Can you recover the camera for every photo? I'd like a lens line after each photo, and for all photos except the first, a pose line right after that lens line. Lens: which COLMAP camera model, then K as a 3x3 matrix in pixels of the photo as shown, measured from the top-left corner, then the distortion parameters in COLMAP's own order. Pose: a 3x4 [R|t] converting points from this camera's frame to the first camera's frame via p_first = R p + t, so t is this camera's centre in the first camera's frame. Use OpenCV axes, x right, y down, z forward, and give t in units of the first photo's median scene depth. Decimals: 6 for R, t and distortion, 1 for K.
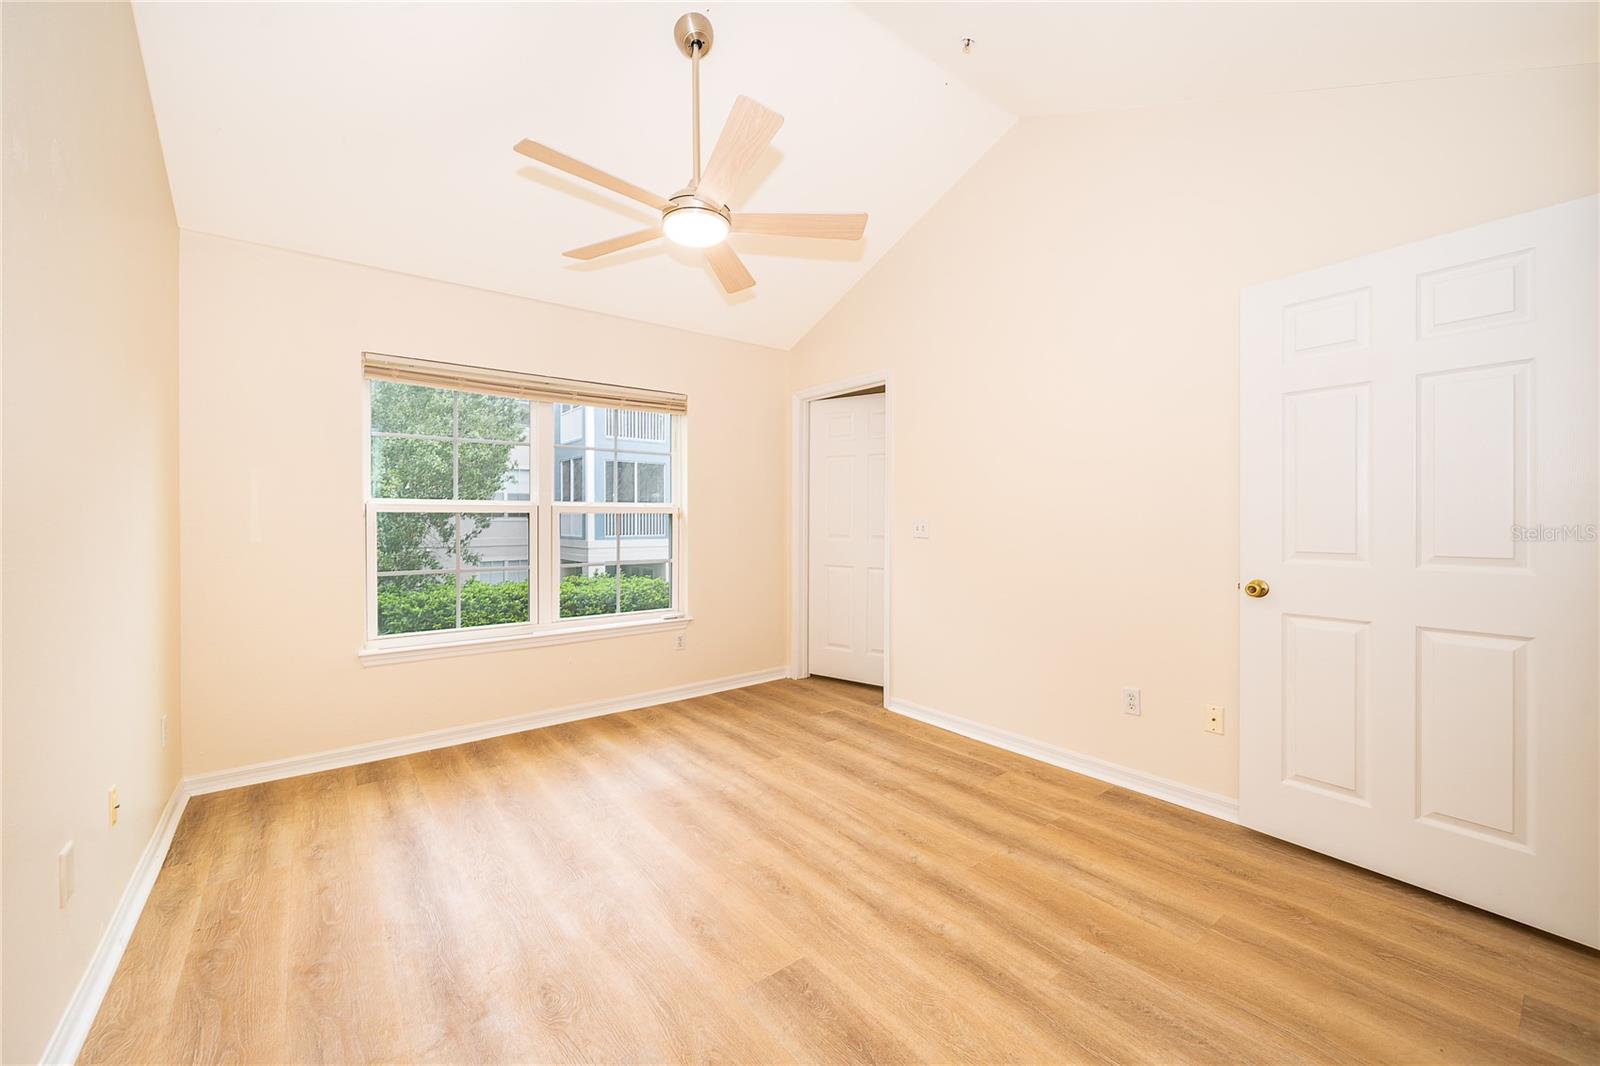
lens RADIAL K [[634.3, 0, 800.0], [0, 634.3, 533.0], [0, 0, 1]] dist [0.001116, 0.000204]
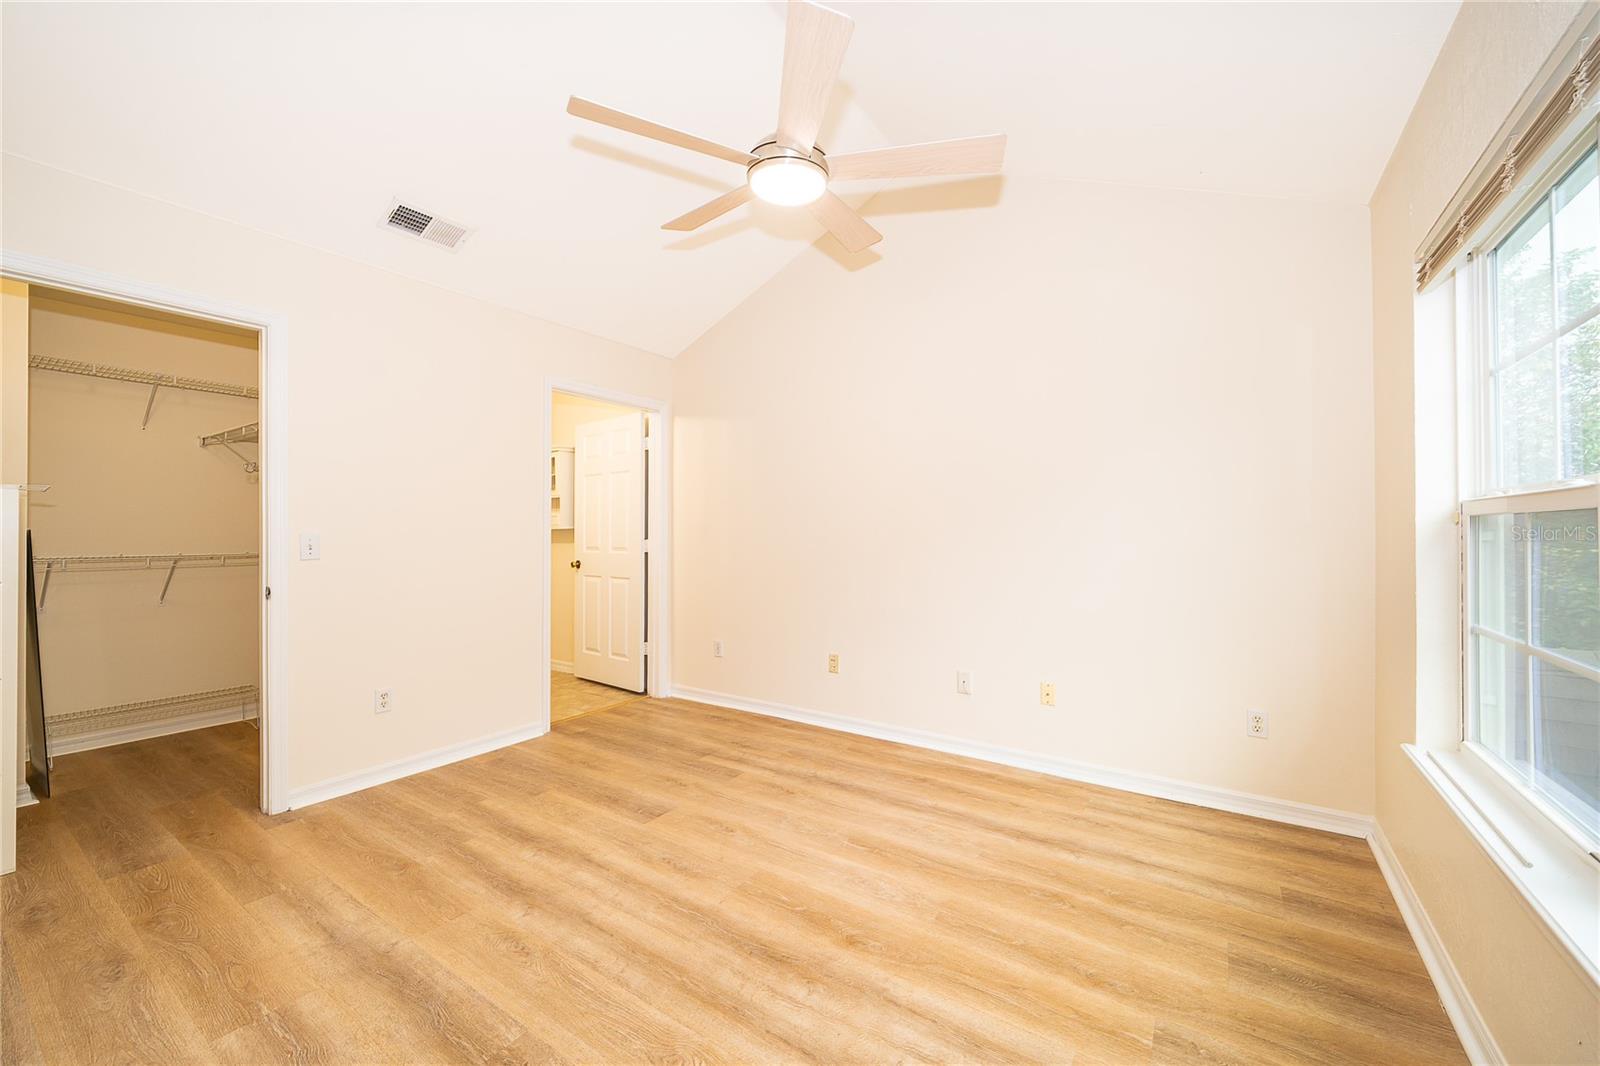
lens RADIAL K [[634.3, 0, 800.0], [0, 634.3, 533.0], [0, 0, 1]] dist [0.001116, 0.000204]
pose [[-0.953774, 0.006586, -0.300452, 0.077269], [-0.000284, 0.999740, 0.022813, -0.041663], [0.300524, 0.021844, -0.953524, 1.906395]]
